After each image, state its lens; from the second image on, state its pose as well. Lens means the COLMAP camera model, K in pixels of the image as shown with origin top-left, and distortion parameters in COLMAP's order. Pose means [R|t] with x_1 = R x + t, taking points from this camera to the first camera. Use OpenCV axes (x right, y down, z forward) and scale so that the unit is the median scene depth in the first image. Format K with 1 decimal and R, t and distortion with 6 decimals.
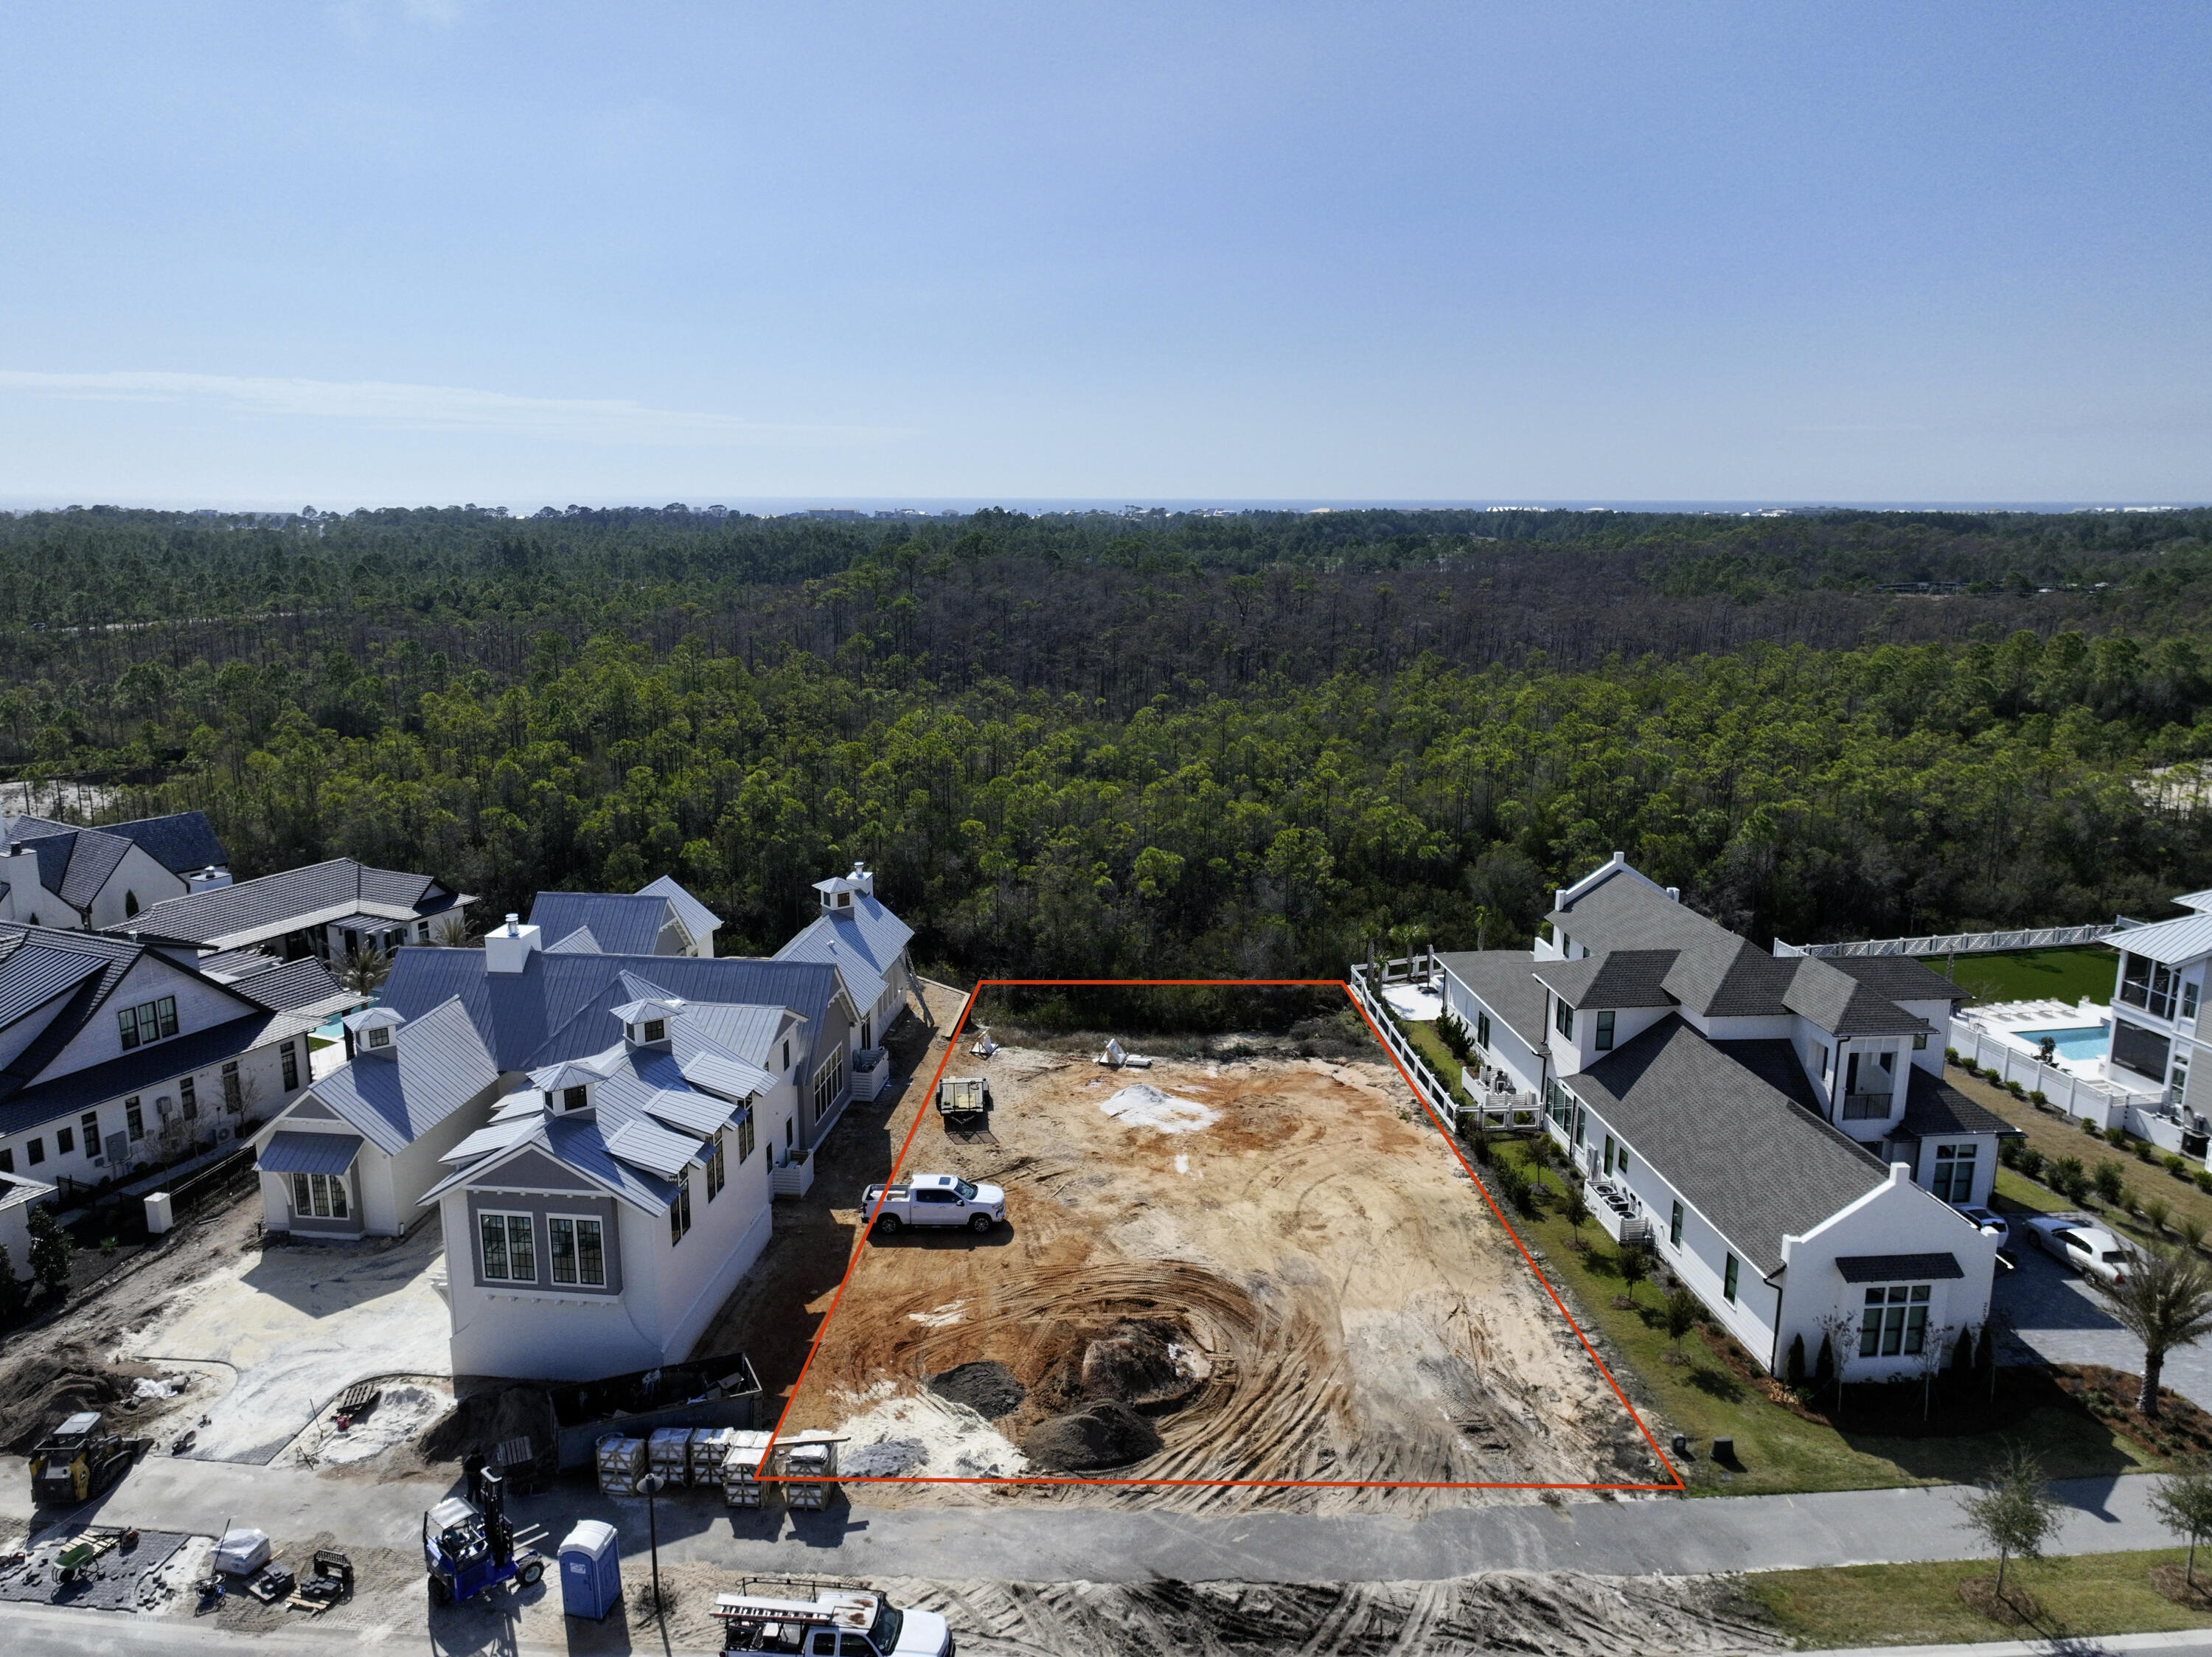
lens RADIAL K [[1565.3, 0, 1105.9], [0, 1565.3, 820.1], [0, 0, 1]] dist [0.001026, 0.014284]
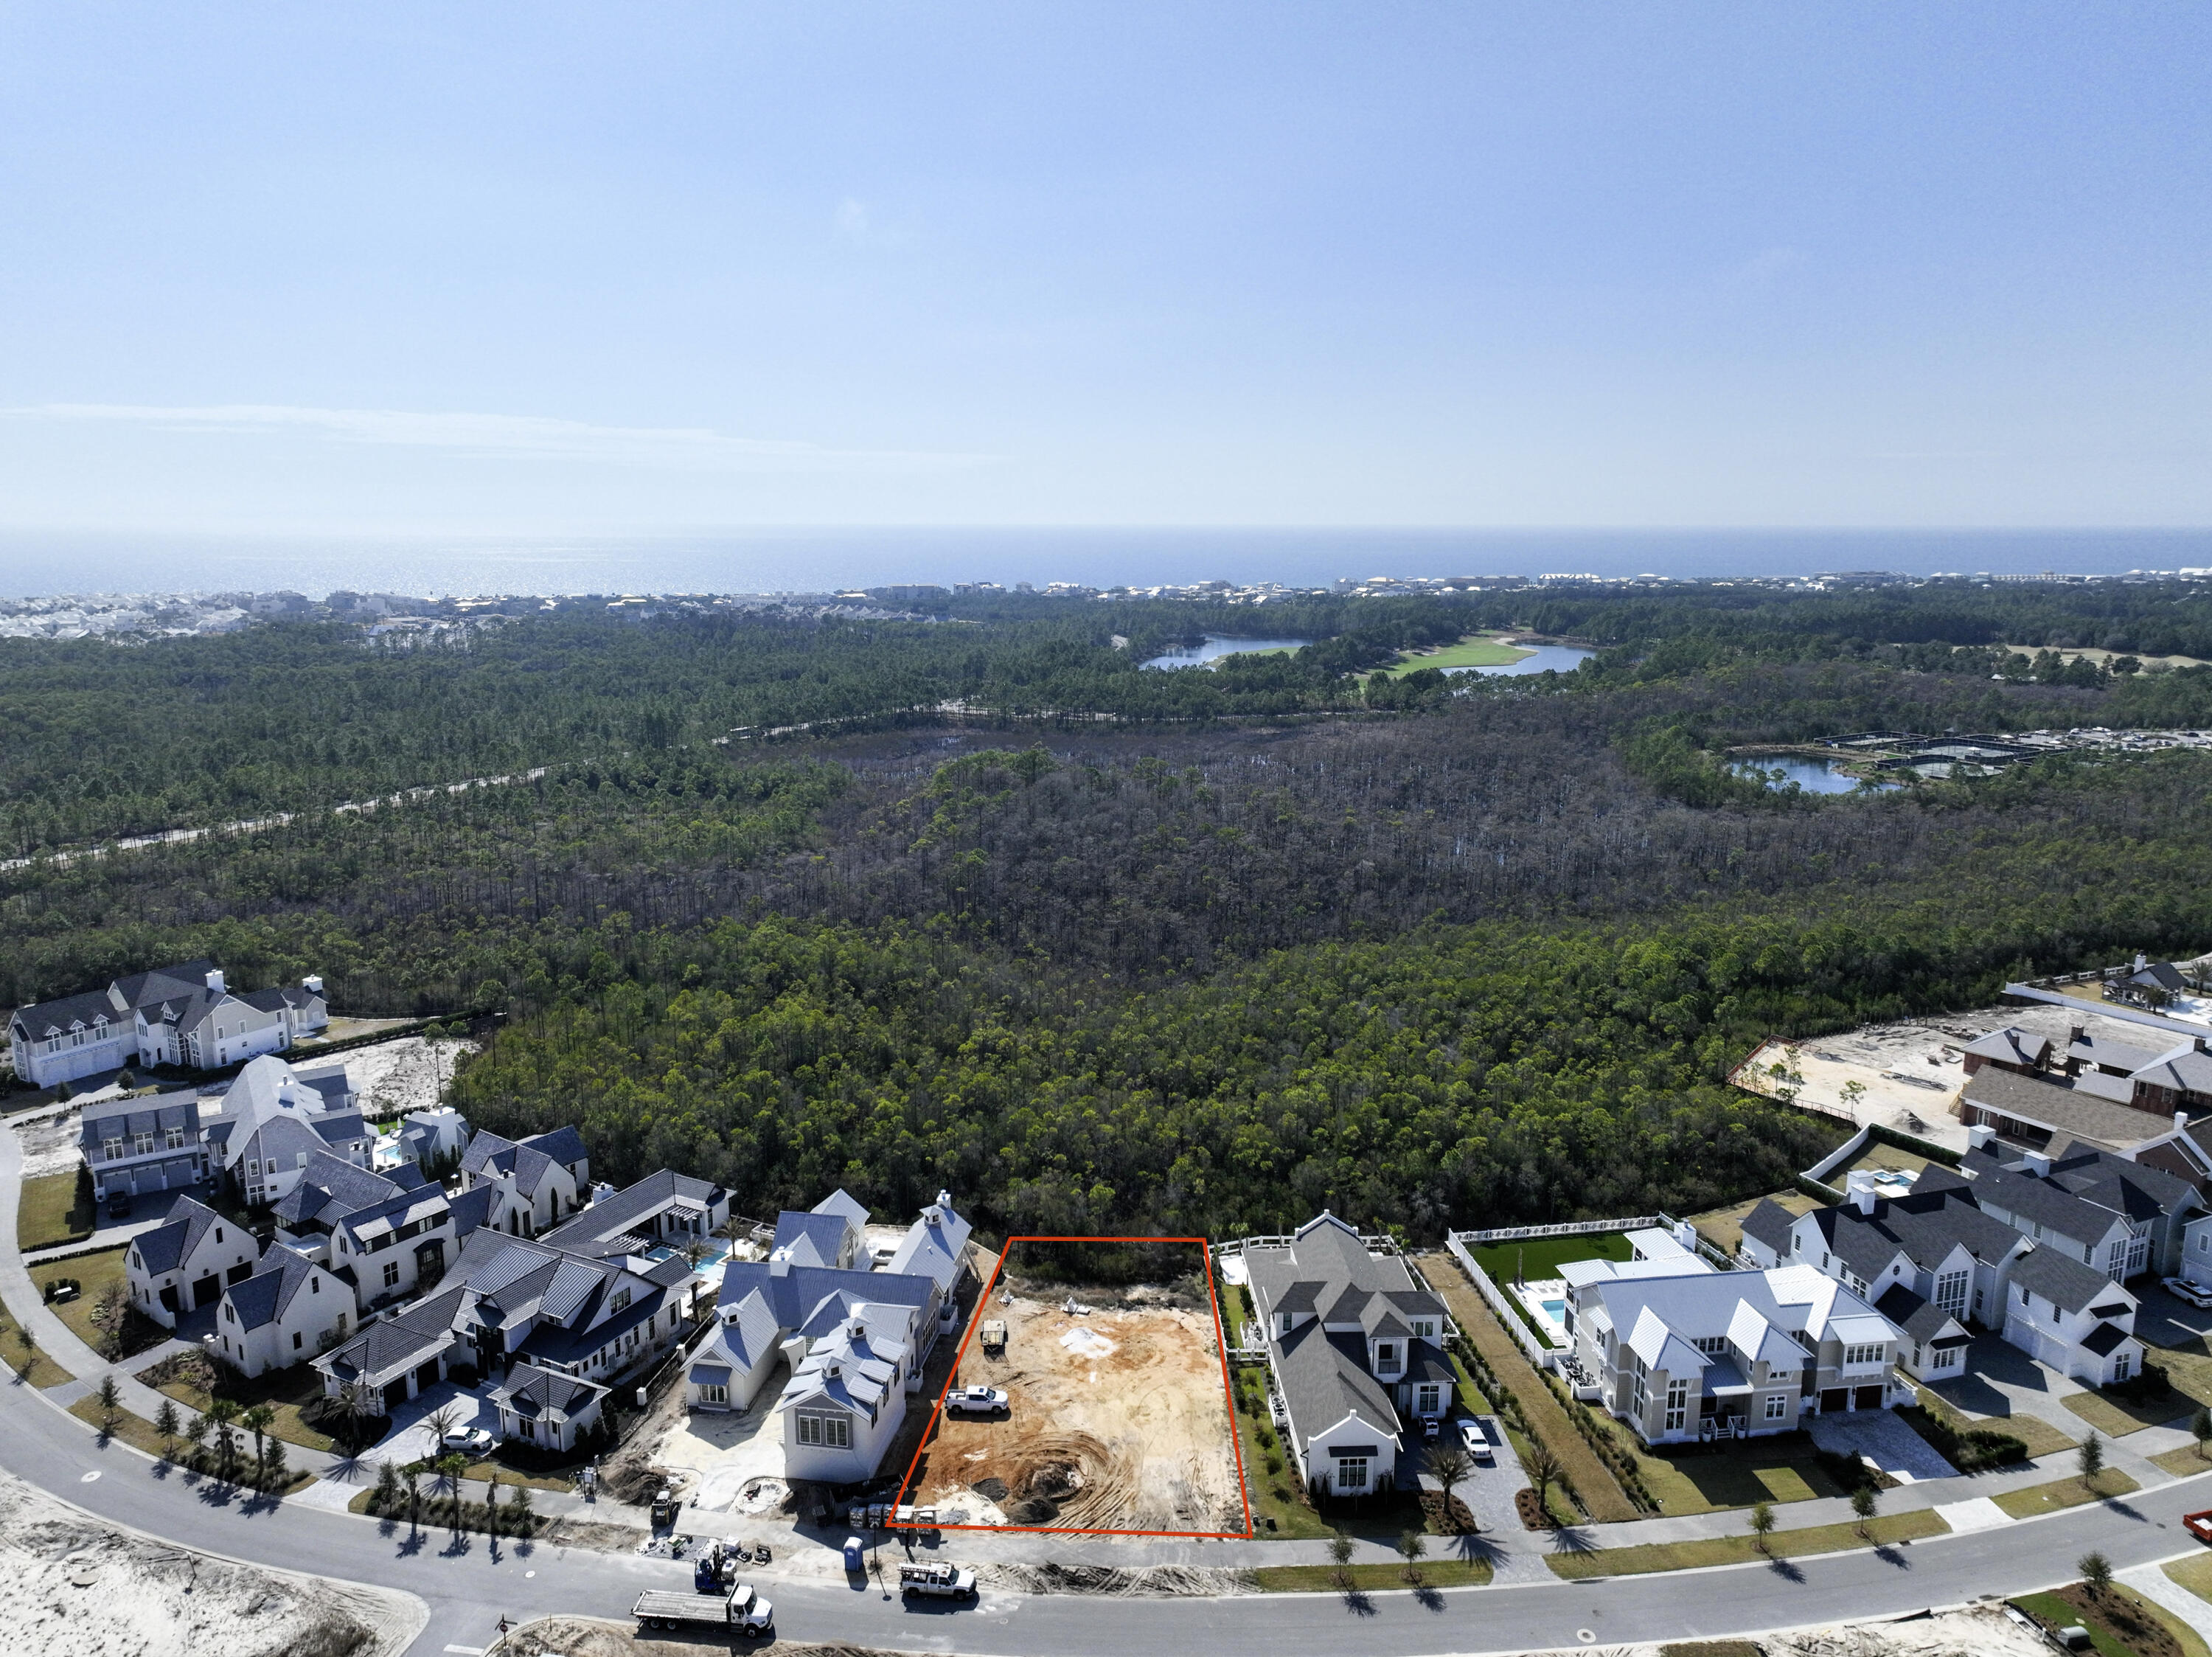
lens RADIAL K [[1565.3, 0, 1105.9], [0, 1565.3, 820.1], [0, 0, 1]] dist [0.001026, 0.014284]
pose [[0.998824, 0.006594, -0.048031, 0.202960], [-0.007230, 0.999888, -0.013082, -0.636866], [0.047940, 0.013414, 0.998760, -1.424020]]
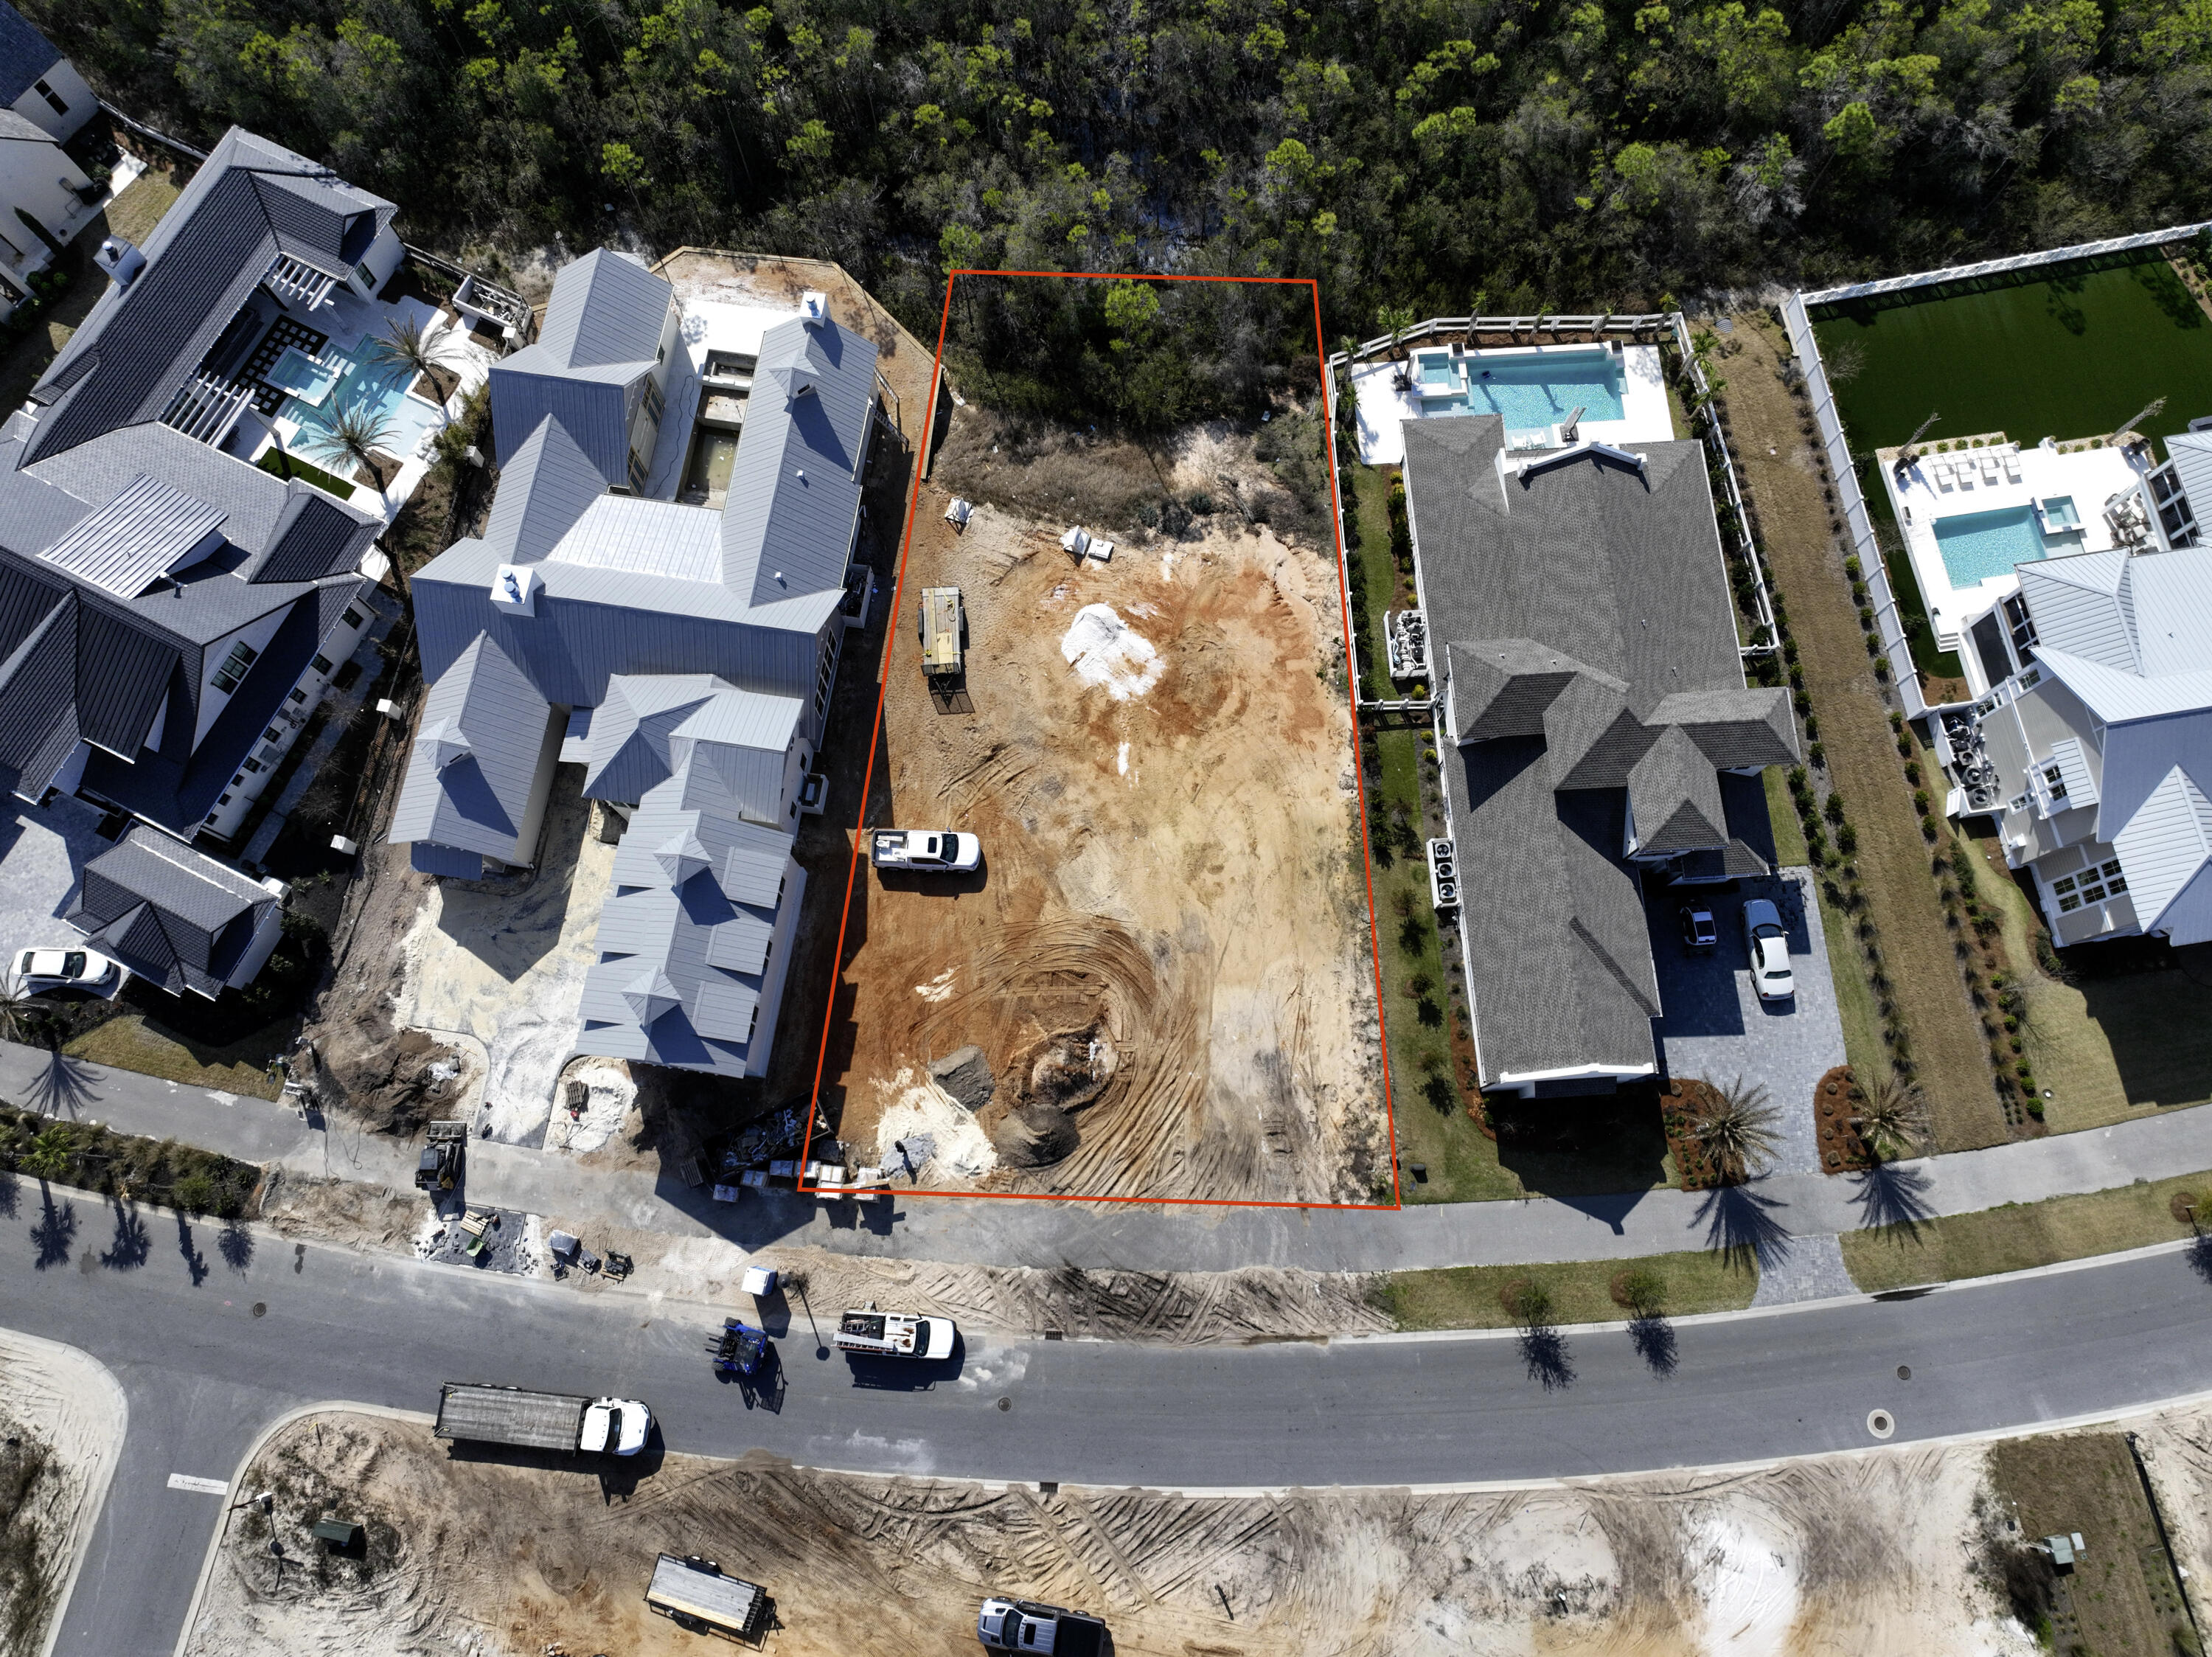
lens RADIAL K [[1560.7, 0, 1106.0], [0, 1560.7, 828.5], [0, 0, 1]] dist [0.001257, 0.012786]
pose [[0.999424, 0.032664, -0.009176, 0.059390], [-0.006791, 0.457565, 0.889150, -1.046901], [0.033242, -0.888576, 0.457523, 0.478491]]
